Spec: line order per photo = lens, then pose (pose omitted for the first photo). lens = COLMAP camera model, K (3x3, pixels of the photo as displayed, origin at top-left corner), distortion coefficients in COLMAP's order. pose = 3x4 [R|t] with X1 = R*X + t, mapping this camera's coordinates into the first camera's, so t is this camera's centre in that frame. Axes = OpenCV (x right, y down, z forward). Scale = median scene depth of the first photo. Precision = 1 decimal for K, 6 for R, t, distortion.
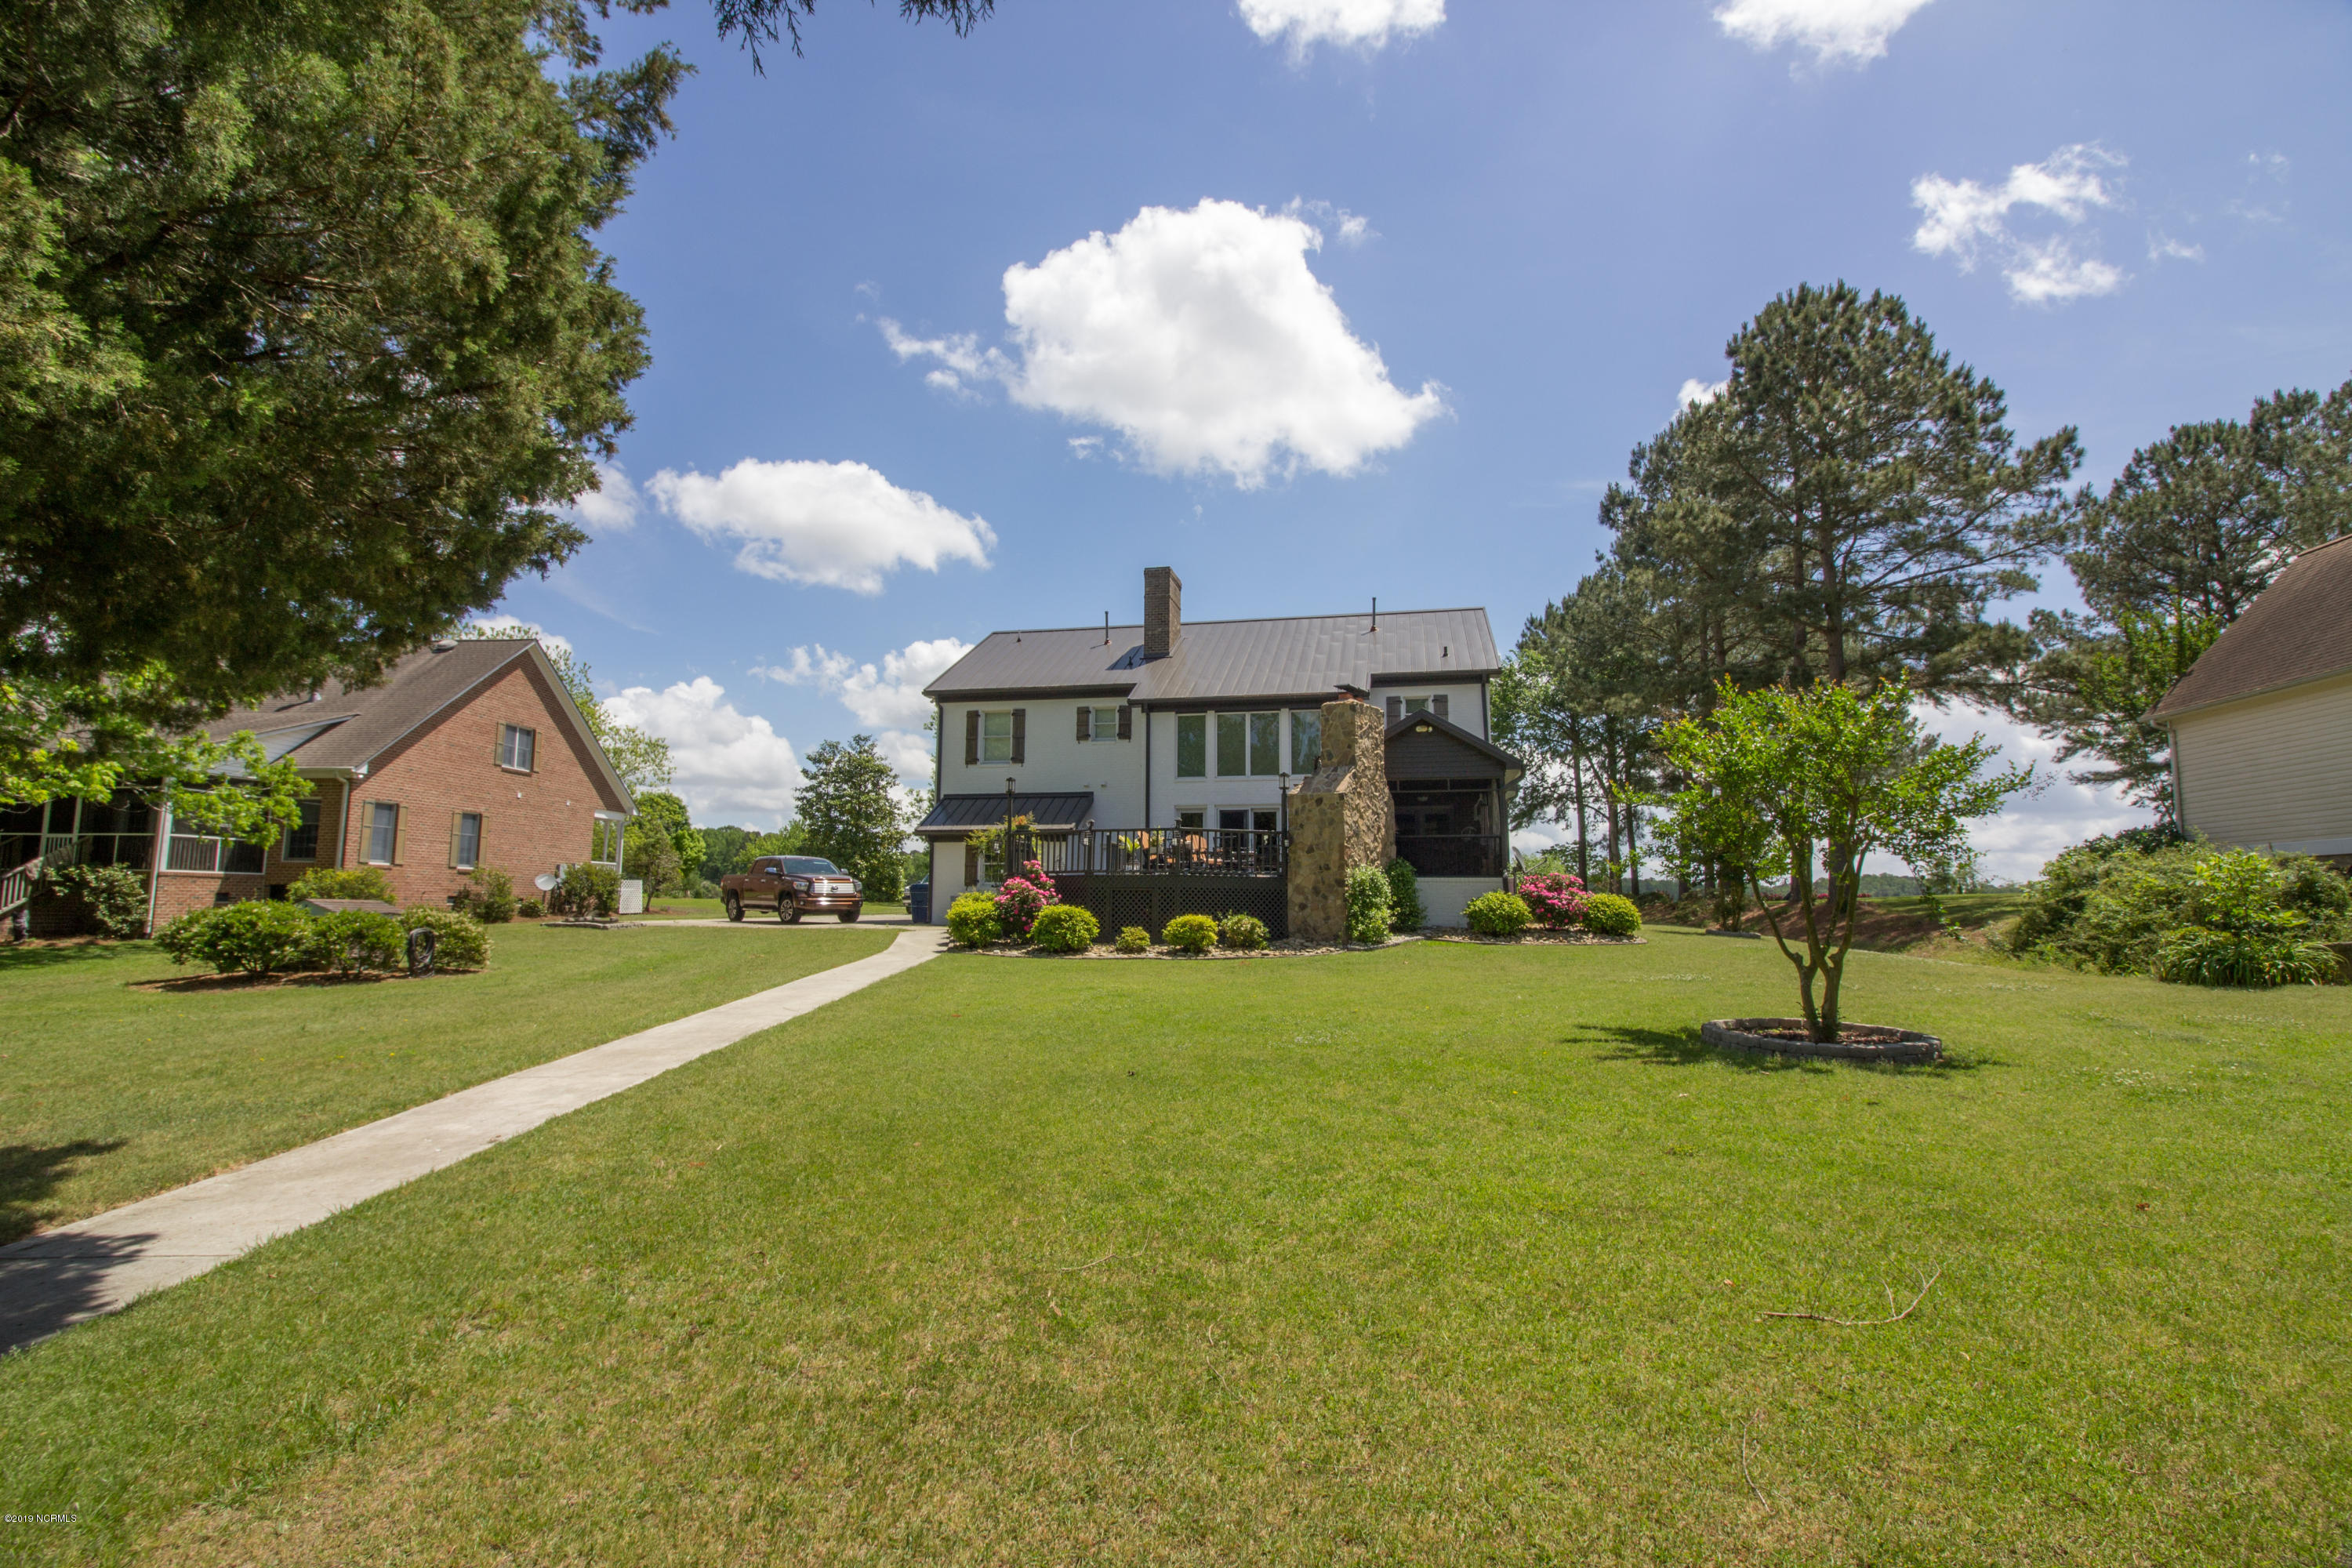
lens RADIAL K [[1116.2, 0, 1176.0], [0, 1116.2, 784.0], [0, 0, 1]] dist [-0.001310, -0.000773]
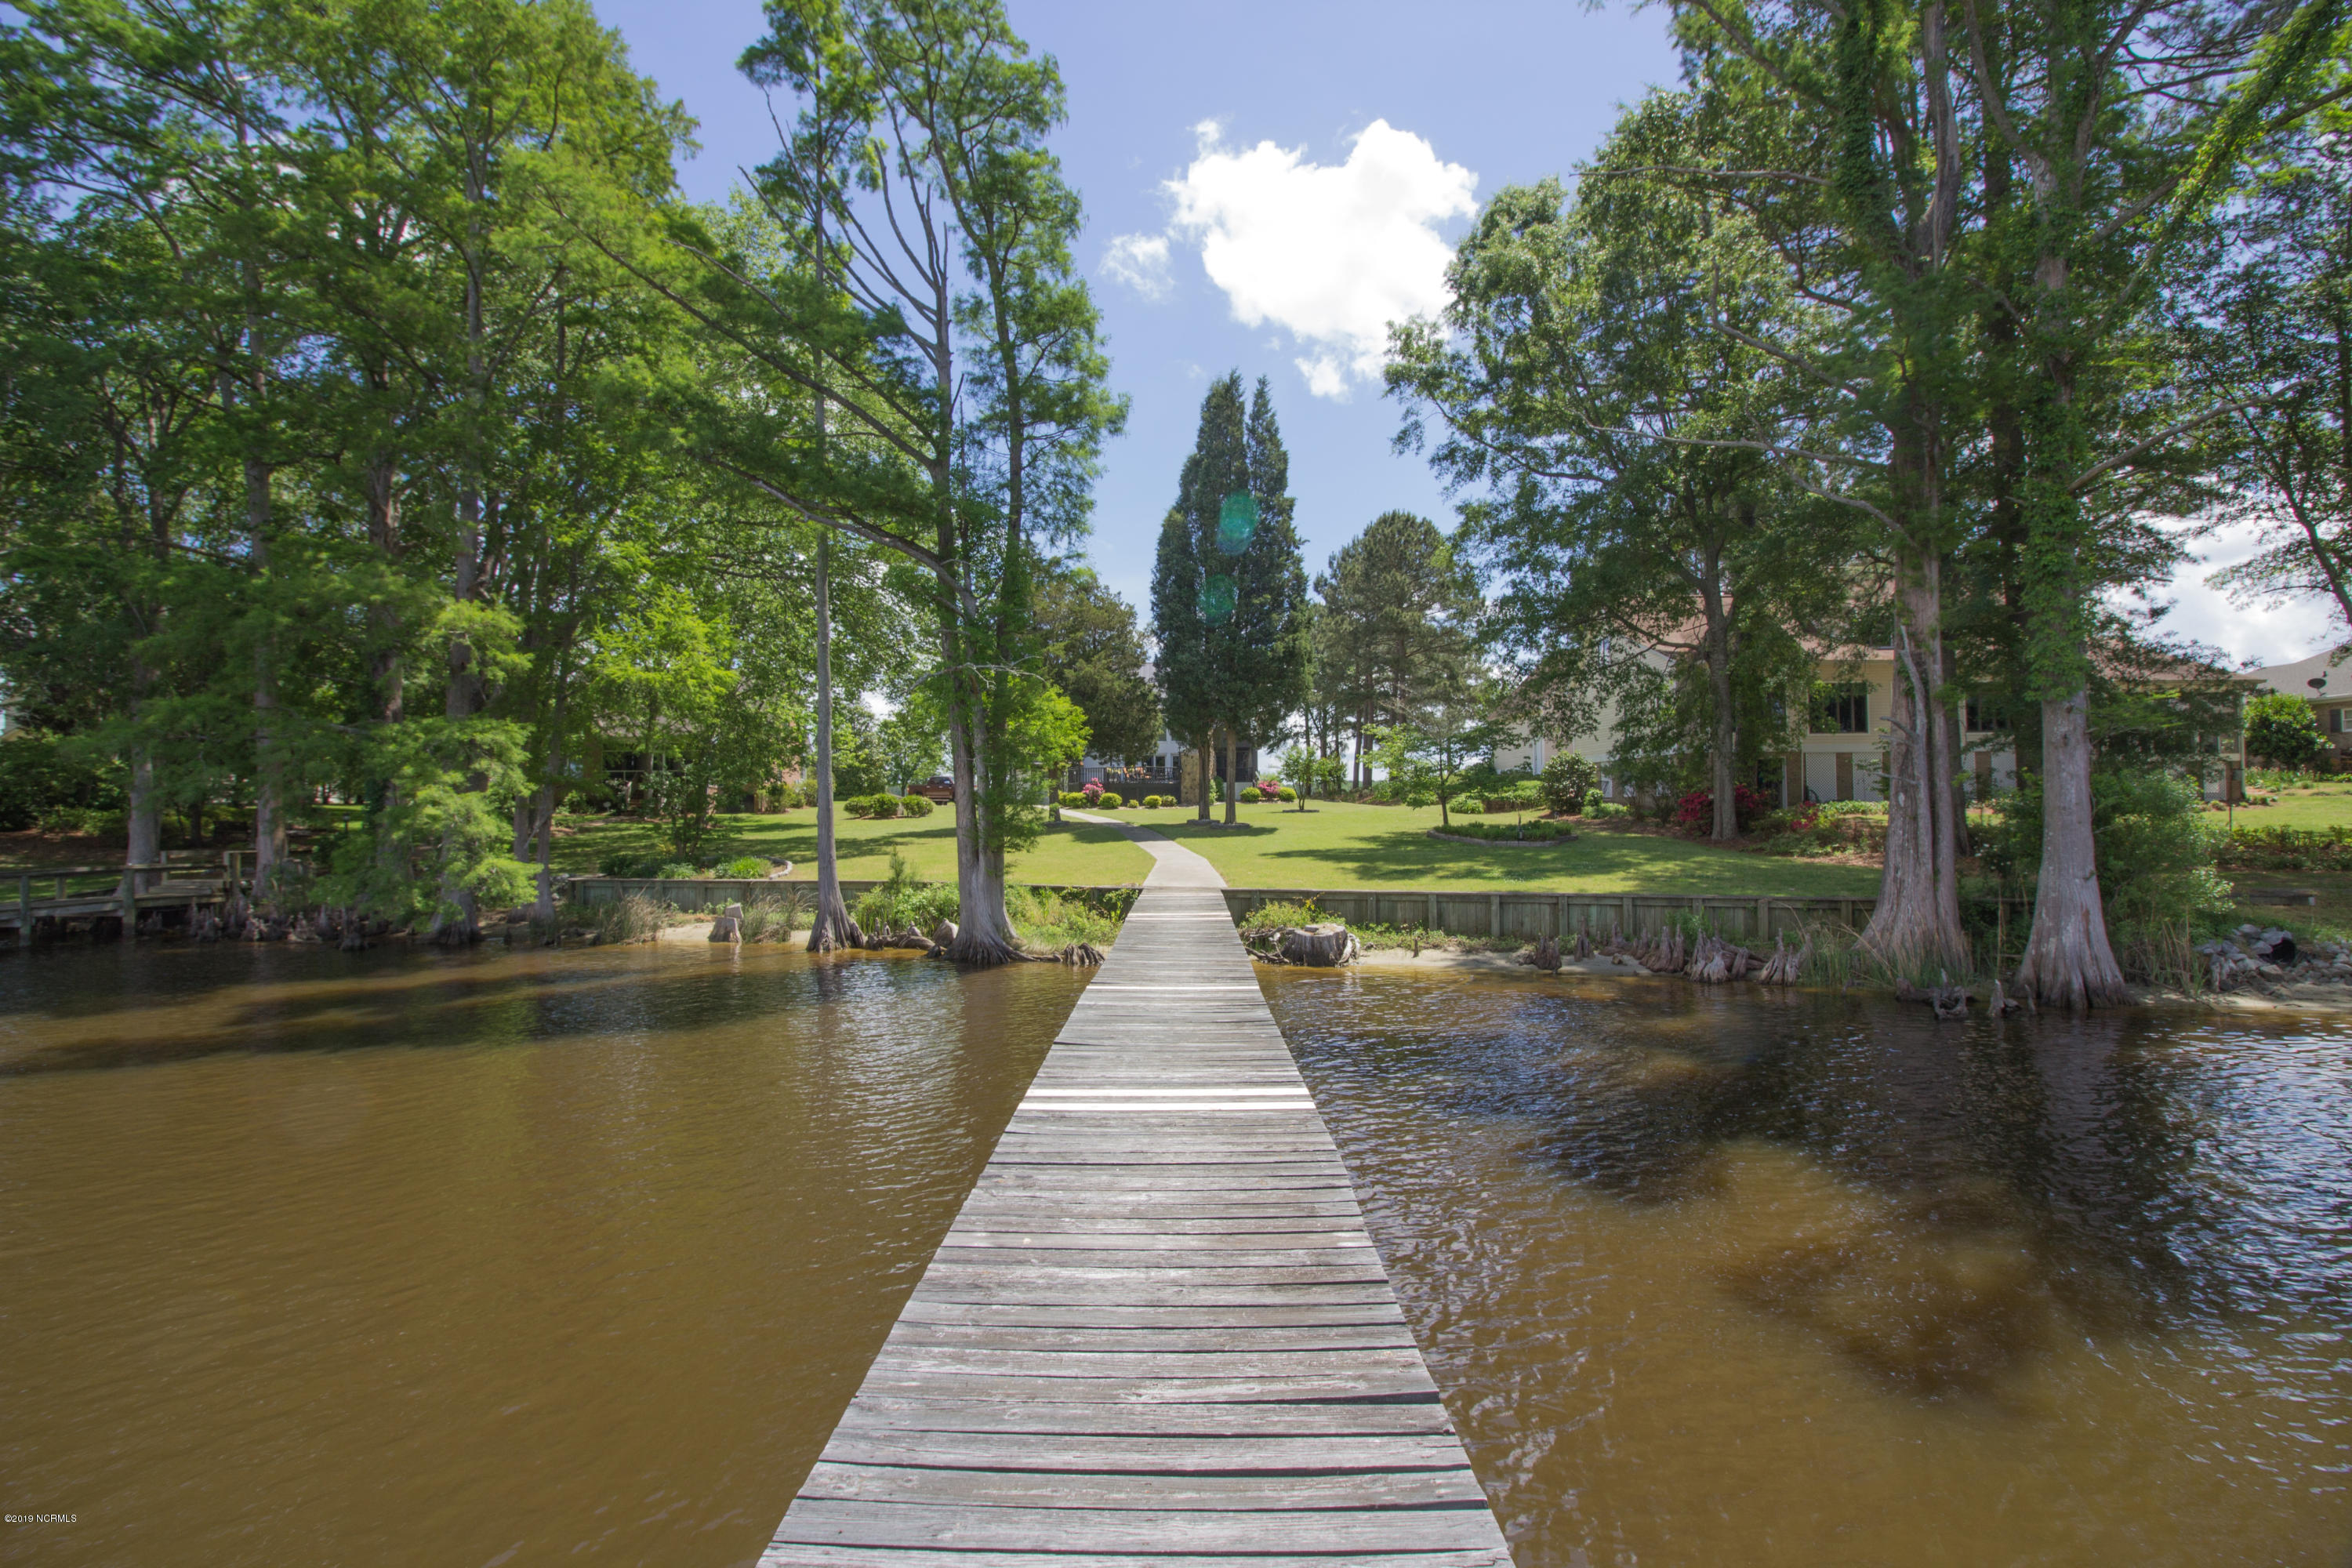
lens RADIAL K [[1116.2, 0, 1176.0], [0, 1116.2, 784.0], [0, 0, 1]] dist [-0.001310, -0.000773]
pose [[0.981641, -0.004046, 0.190696, -0.513800], [-0.012397, 0.996308, 0.084953, -0.184139], [-0.190335, -0.085758, 0.977966, -2.074526]]
